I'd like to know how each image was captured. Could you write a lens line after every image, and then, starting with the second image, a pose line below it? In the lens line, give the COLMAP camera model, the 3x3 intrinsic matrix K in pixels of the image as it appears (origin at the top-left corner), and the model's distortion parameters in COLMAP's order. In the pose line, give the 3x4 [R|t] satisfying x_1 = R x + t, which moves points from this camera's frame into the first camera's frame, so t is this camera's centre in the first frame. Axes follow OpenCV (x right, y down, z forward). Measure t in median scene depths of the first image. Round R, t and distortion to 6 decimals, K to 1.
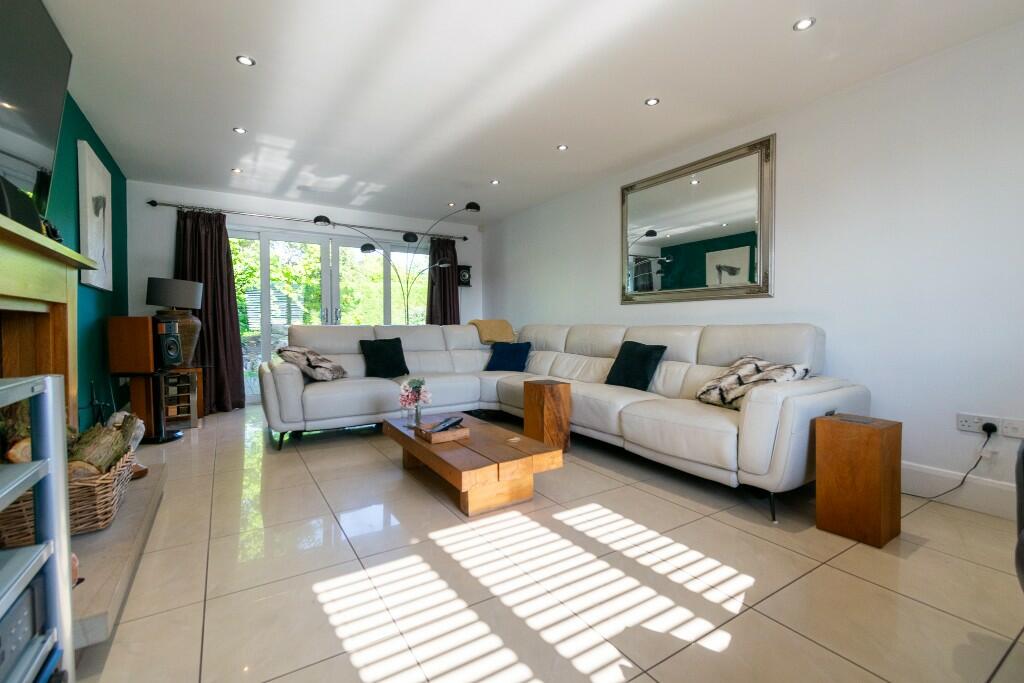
lens RADIAL K [[451.0, 0, 513.5], [0, 451.0, 336.5], [0, 0, 1]] dist [-0.001375, -0.000445]
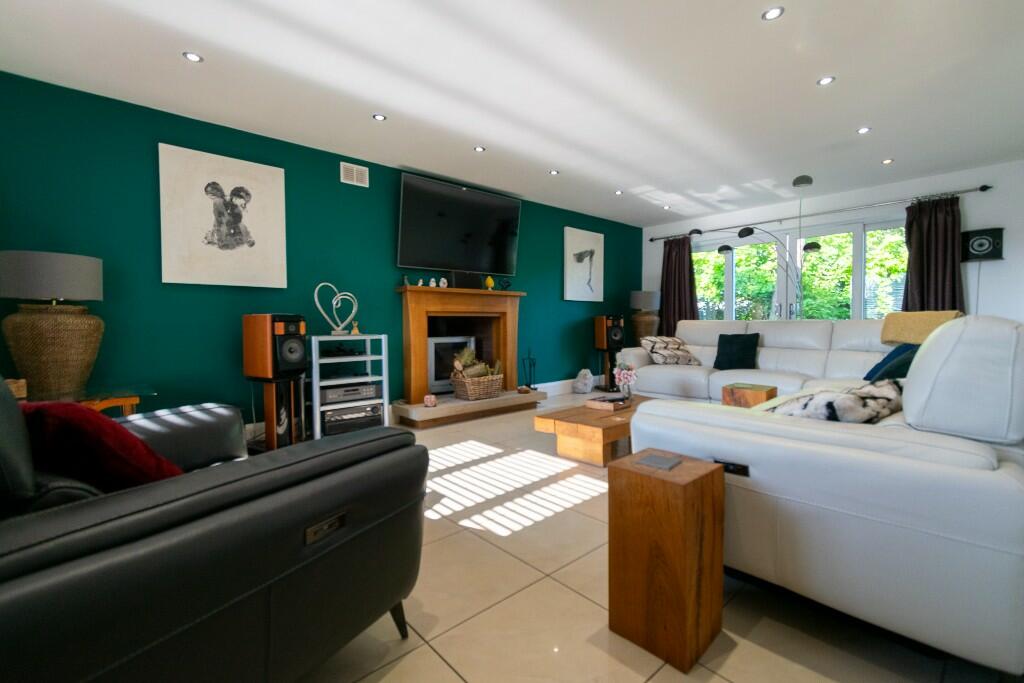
lens RADIAL K [[451.0, 0, 512.9], [0, 451.0, 337.6], [0, 0, 1]] dist [-0.001375, -0.000445]
pose [[0.157980, 0.033212, -0.986884, 0.870542], [-0.020525, 0.999329, 0.030345, -0.008202], [0.987229, 0.015462, 0.158556, 0.425981]]
